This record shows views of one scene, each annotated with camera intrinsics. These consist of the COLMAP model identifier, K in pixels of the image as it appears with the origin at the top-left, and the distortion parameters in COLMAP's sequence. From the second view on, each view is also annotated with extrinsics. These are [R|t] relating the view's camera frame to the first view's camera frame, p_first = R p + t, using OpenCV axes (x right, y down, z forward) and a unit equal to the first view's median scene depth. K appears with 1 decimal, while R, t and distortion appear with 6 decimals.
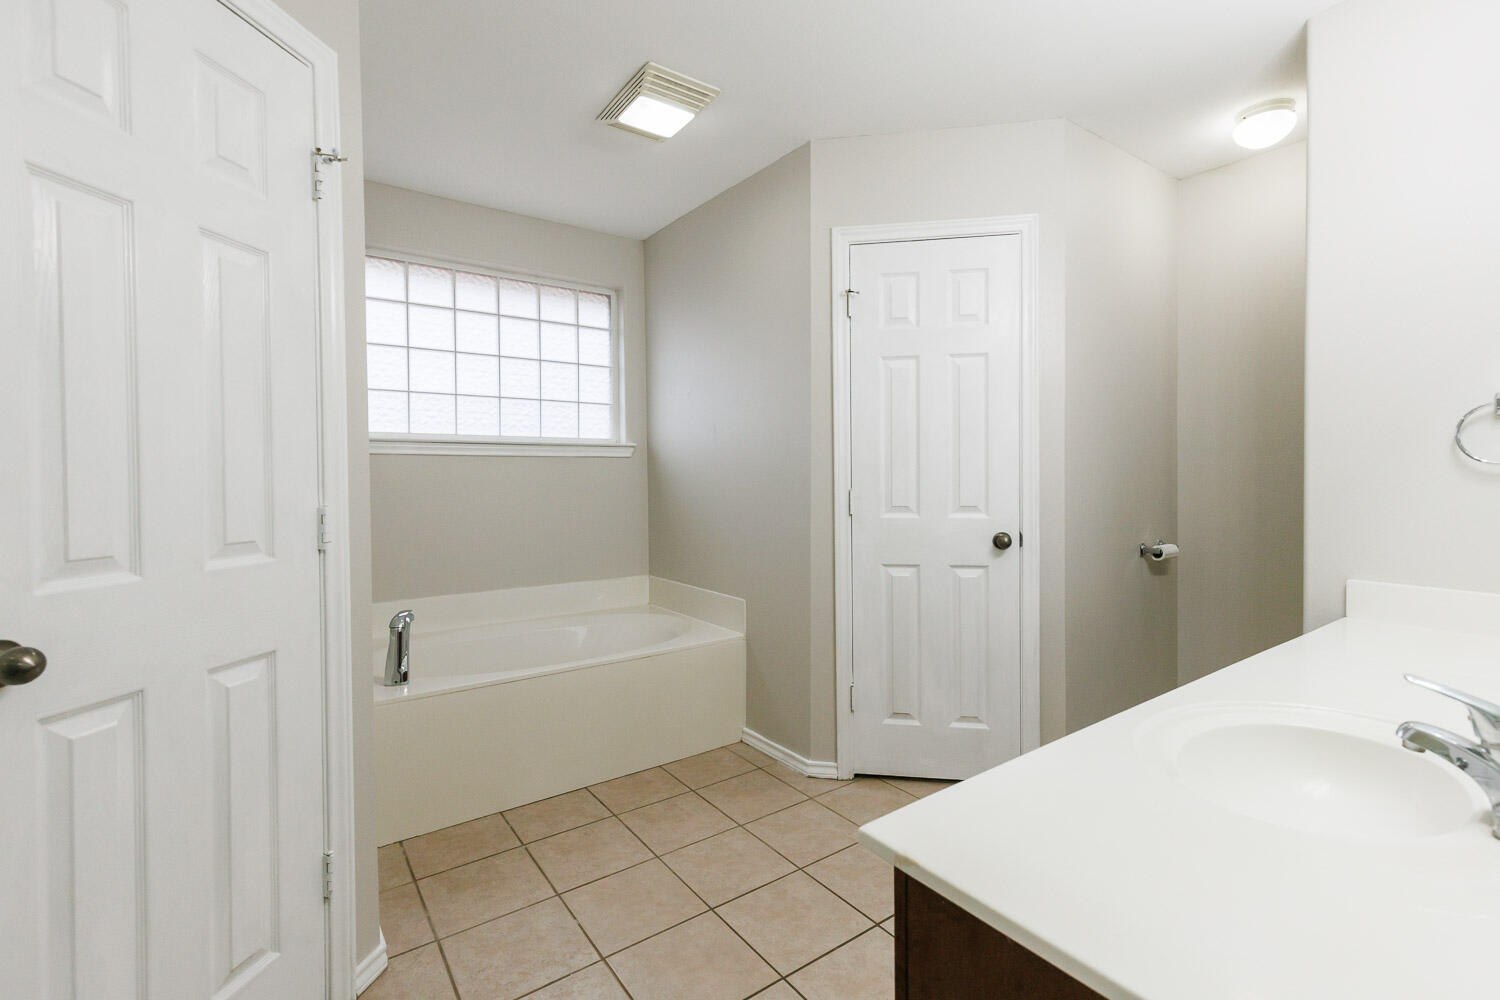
lens RADIAL K [[678.3, 0, 744.6], [0, 678.3, 489.6], [0, 0, 1]] dist [0.001241, 0.000294]
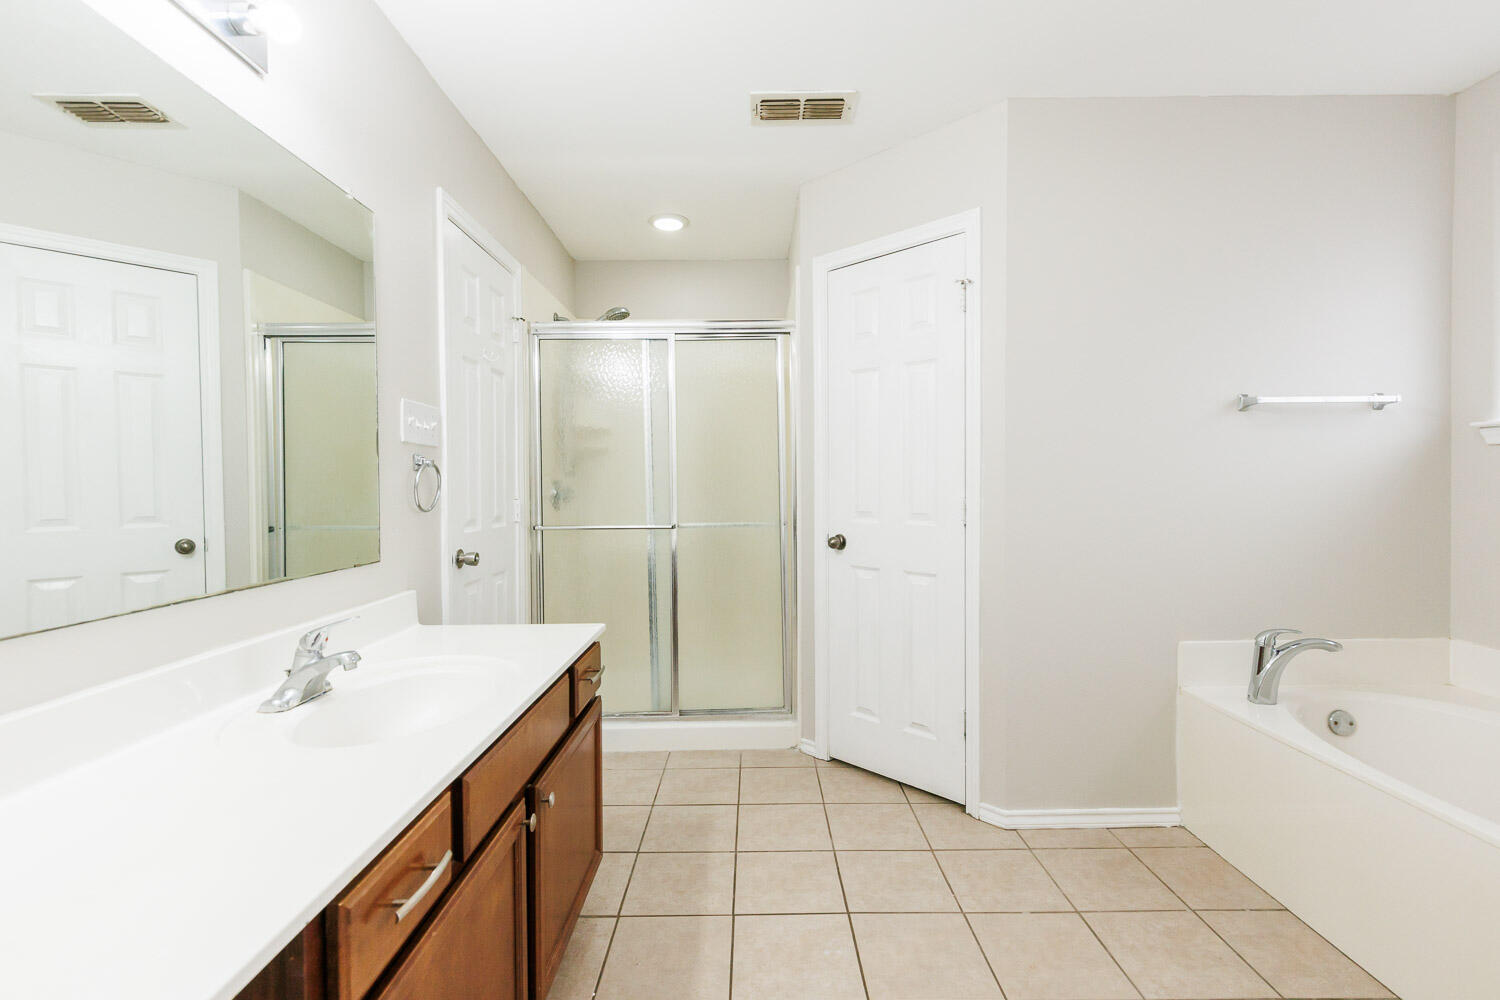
lens RADIAL K [[678.3, 0, 752.1], [0, 678.3, 500.5], [0, 0, 1]] dist [0.001241, 0.000294]
pose [[-0.586024, 0.028061, -0.809808, 0.414695], [-0.007787, 0.999159, 0.040257, -0.012495], [0.810256, 0.029897, -0.585313, 0.636979]]
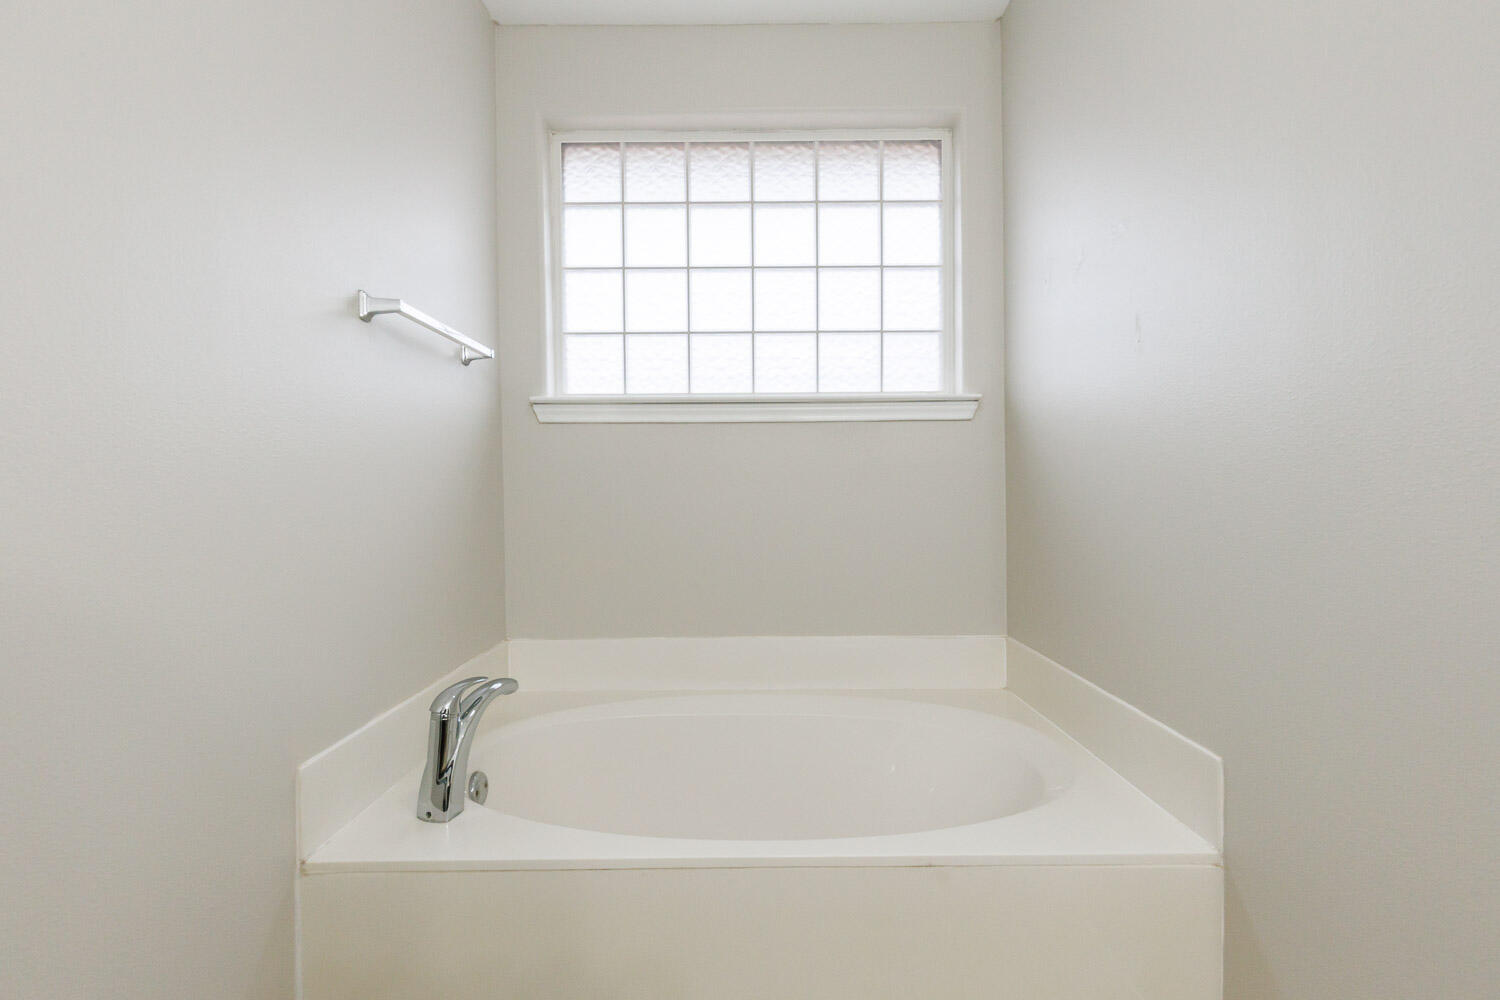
lens RADIAL K [[678.3, 0, 745.5], [0, 678.3, 490.0], [0, 0, 1]] dist [0.001241, 0.000294]
pose [[0.810370, 0.003578, -0.585907, 0.006180], [-0.009312, 0.999934, -0.006773, 0.015682], [0.585844, 0.010945, 0.810350, 0.454471]]
